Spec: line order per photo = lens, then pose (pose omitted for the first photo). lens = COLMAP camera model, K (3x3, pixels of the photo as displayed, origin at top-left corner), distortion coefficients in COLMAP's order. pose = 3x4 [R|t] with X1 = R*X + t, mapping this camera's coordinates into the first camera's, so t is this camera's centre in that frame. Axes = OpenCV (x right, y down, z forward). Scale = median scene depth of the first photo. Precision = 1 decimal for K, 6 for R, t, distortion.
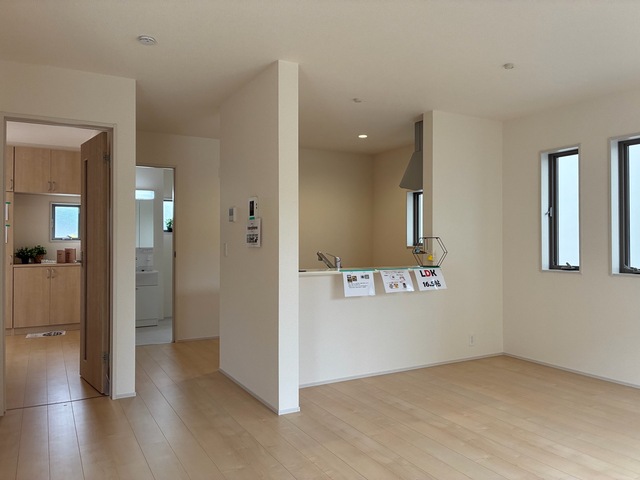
lens RADIAL K [[481.4, 0, 319.9], [0, 481.4, 239.9], [0, 0, 1]] dist [0.021901, -0.044590]
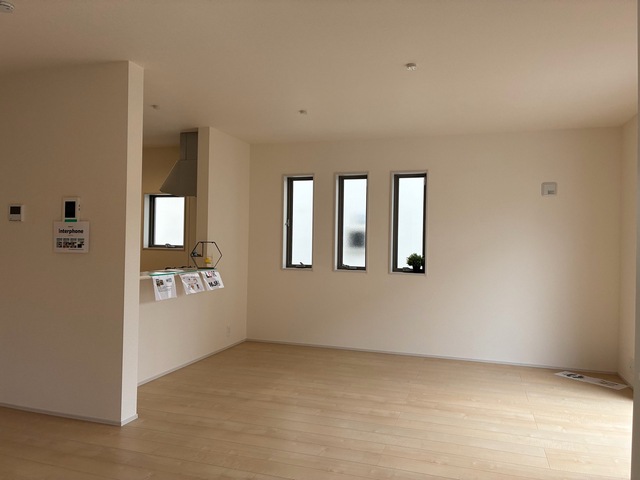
lens RADIAL K [[481.4, 0, 317.6], [0, 481.4, 241.8], [0, 0, 1]] dist [0.021901, -0.044590]
pose [[0.732061, 0.011335, 0.681145, -0.379047], [-0.018478, 0.999824, 0.003221, -0.015123], [-0.680988, -0.014944, 0.732142, 0.020270]]
